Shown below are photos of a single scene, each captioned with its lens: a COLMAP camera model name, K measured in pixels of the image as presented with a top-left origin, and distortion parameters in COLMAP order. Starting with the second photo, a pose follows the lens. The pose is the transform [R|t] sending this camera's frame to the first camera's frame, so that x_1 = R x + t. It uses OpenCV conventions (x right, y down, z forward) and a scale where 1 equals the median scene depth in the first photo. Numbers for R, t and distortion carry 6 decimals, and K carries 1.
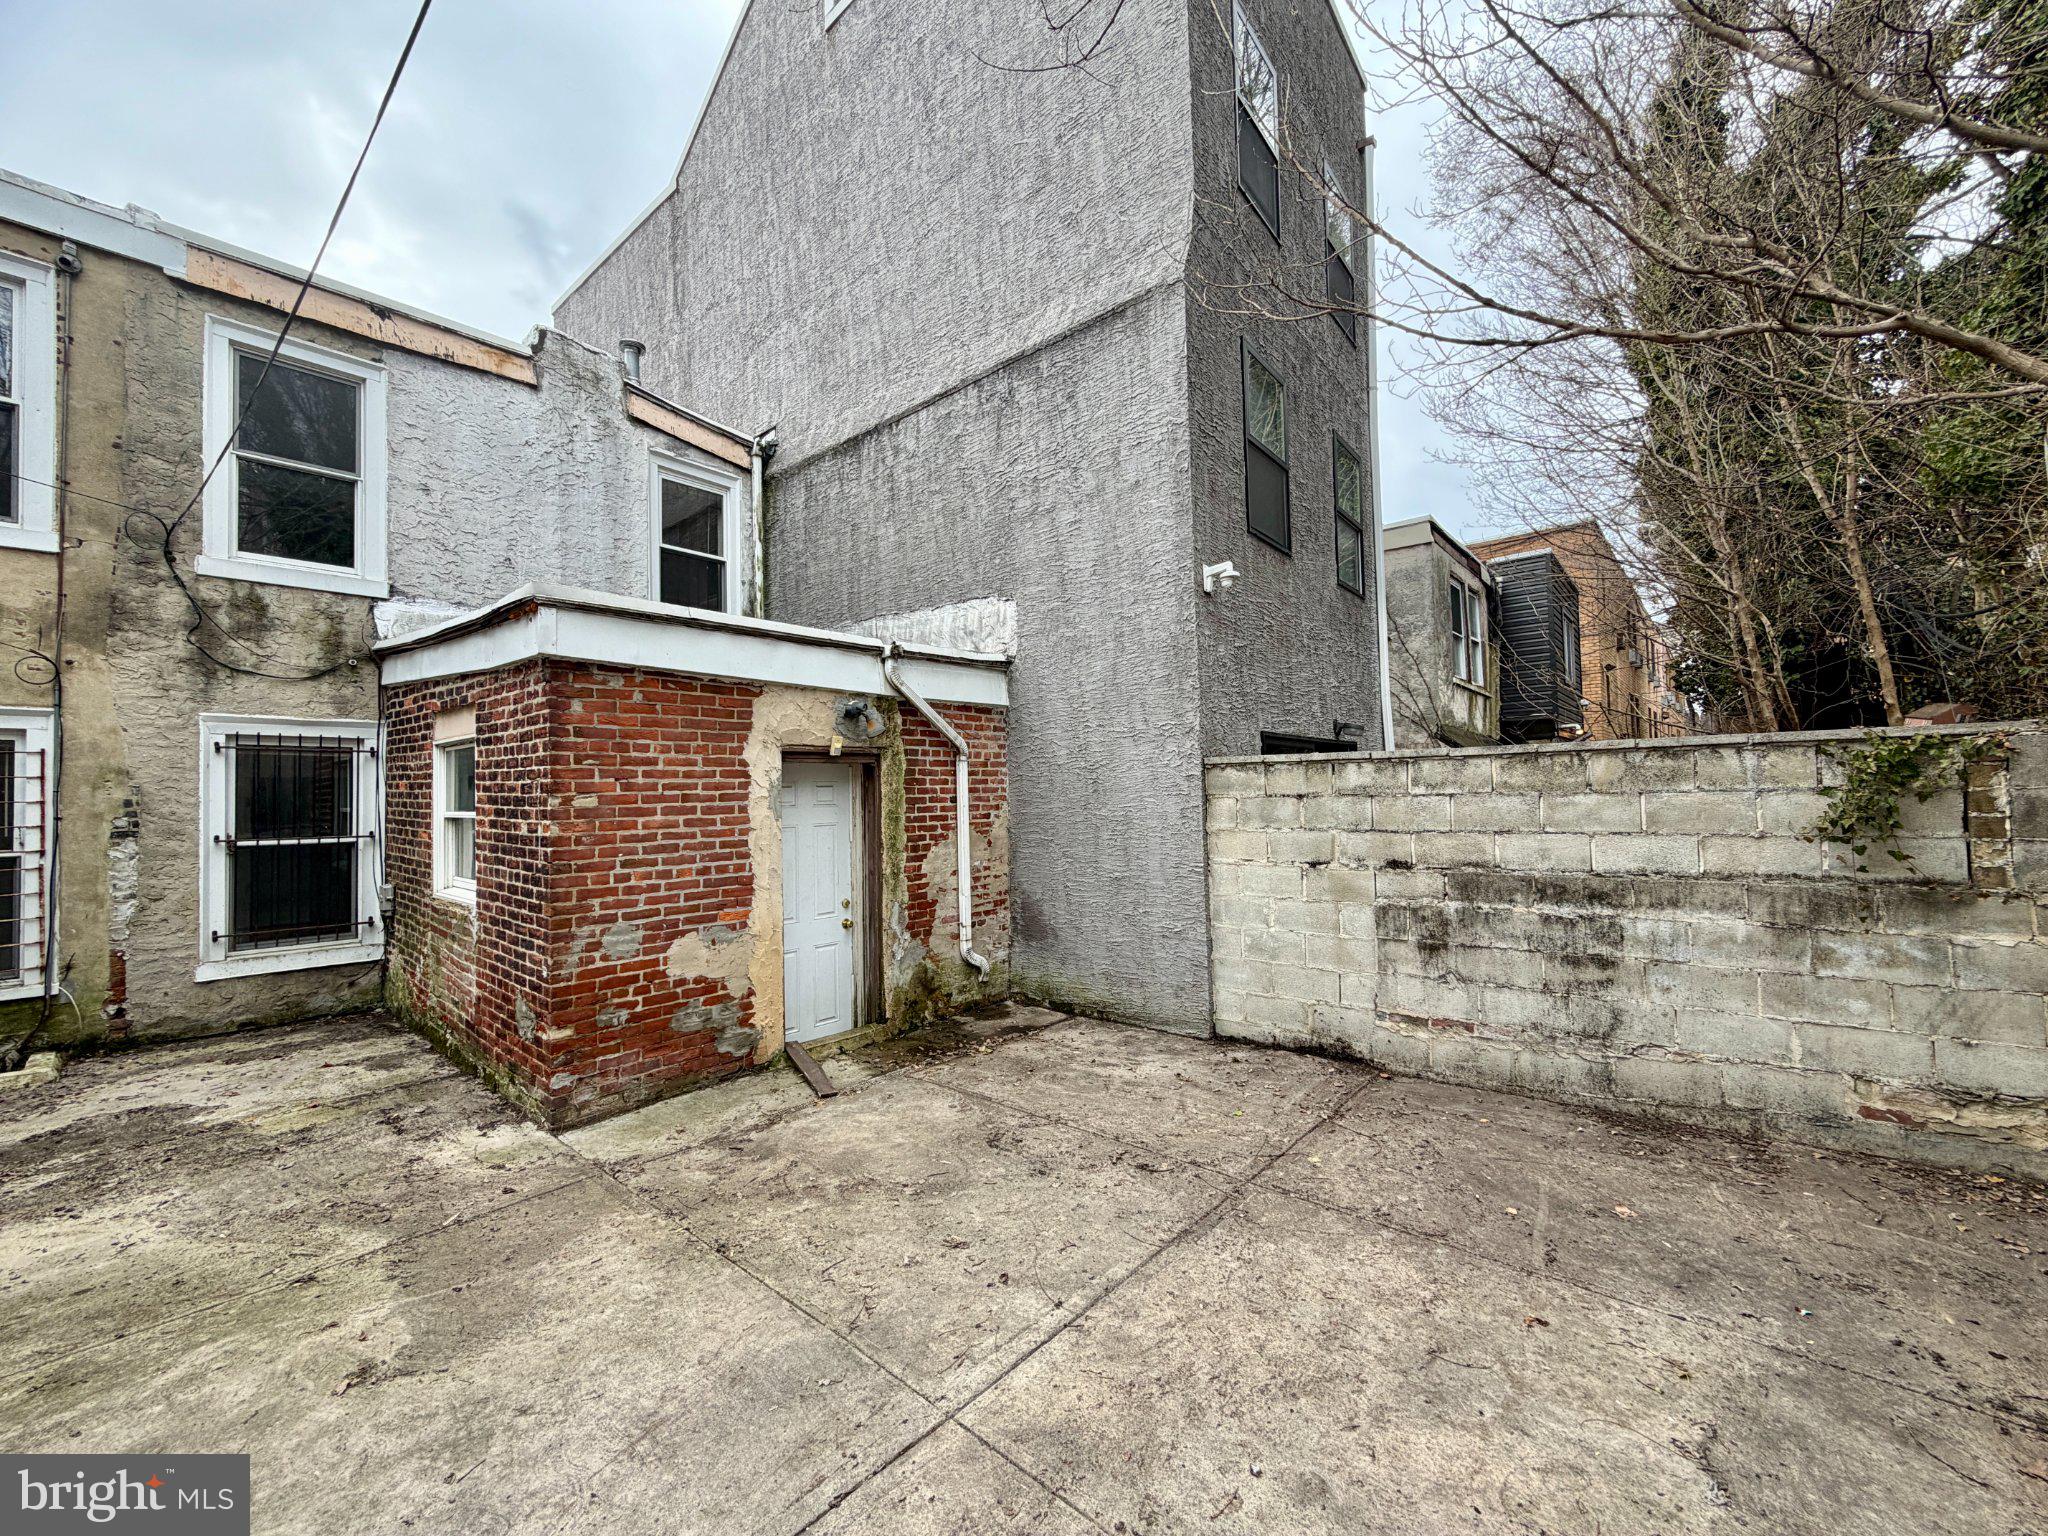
lens RADIAL K [[815.3, 0, 1019.8], [0, 815.3, 771.5], [0, 0, 1]] dist [0.000511, -0.000293]
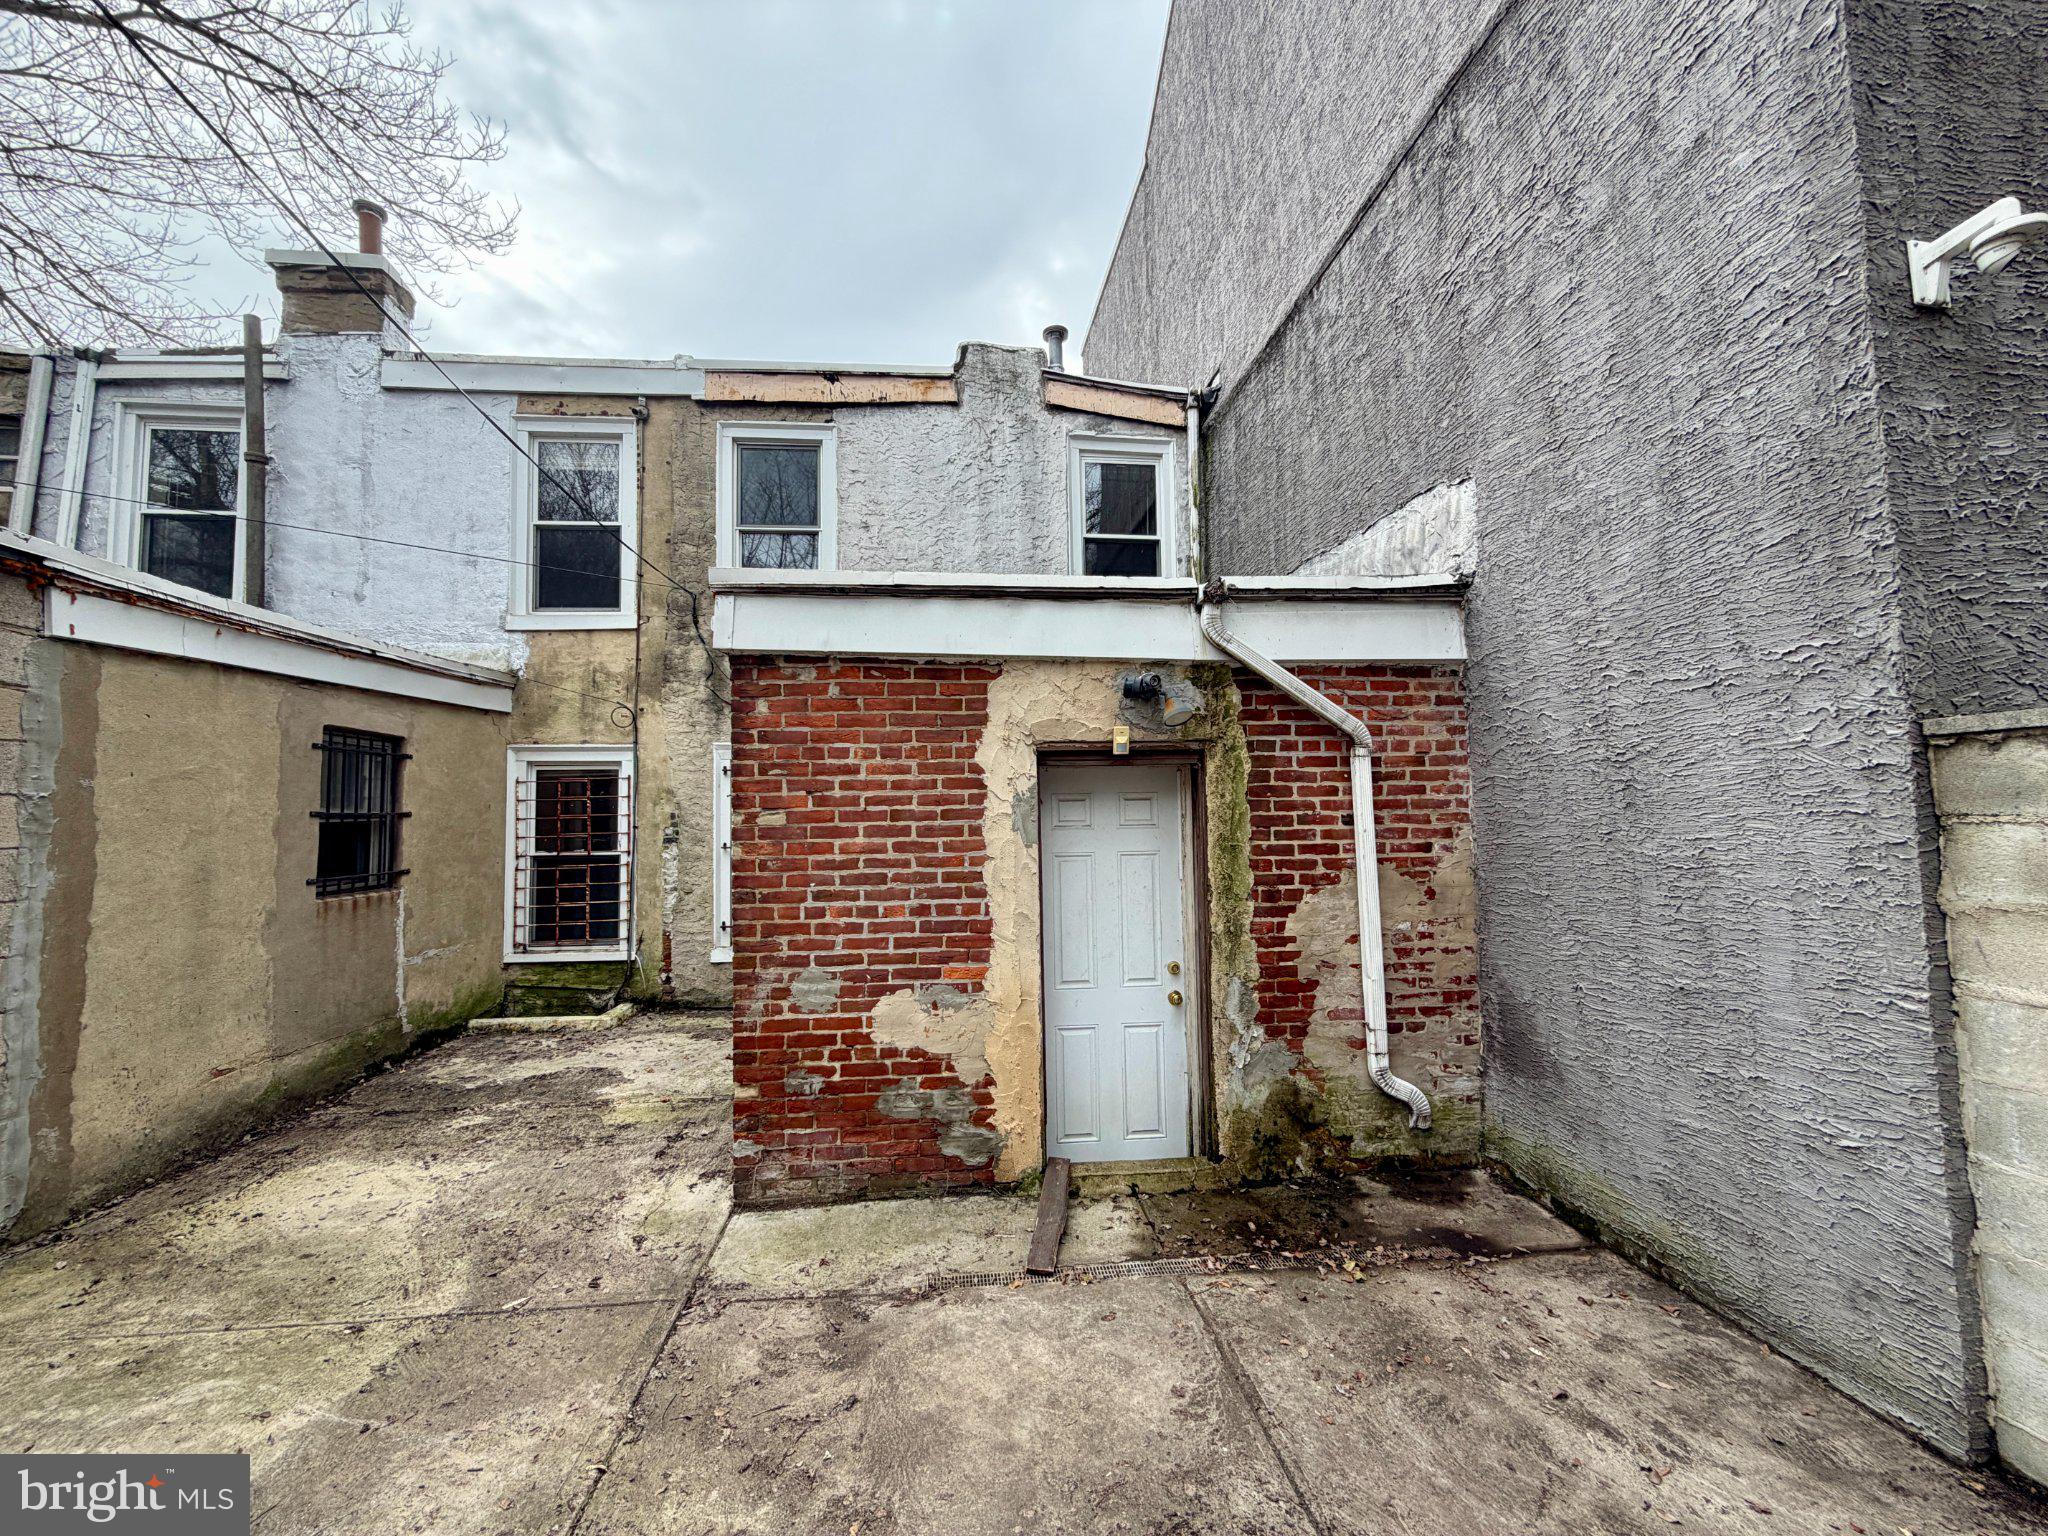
lens RADIAL K [[815.3, 0, 1019.8], [0, 815.3, 771.5], [0, 0, 1]] dist [0.000511, -0.000293]
pose [[0.734157, -0.029627, -0.678333, 0.173622], [0.017816, 0.999544, -0.024374, 0.009758], [0.678746, 0.005809, 0.734350, 0.421653]]
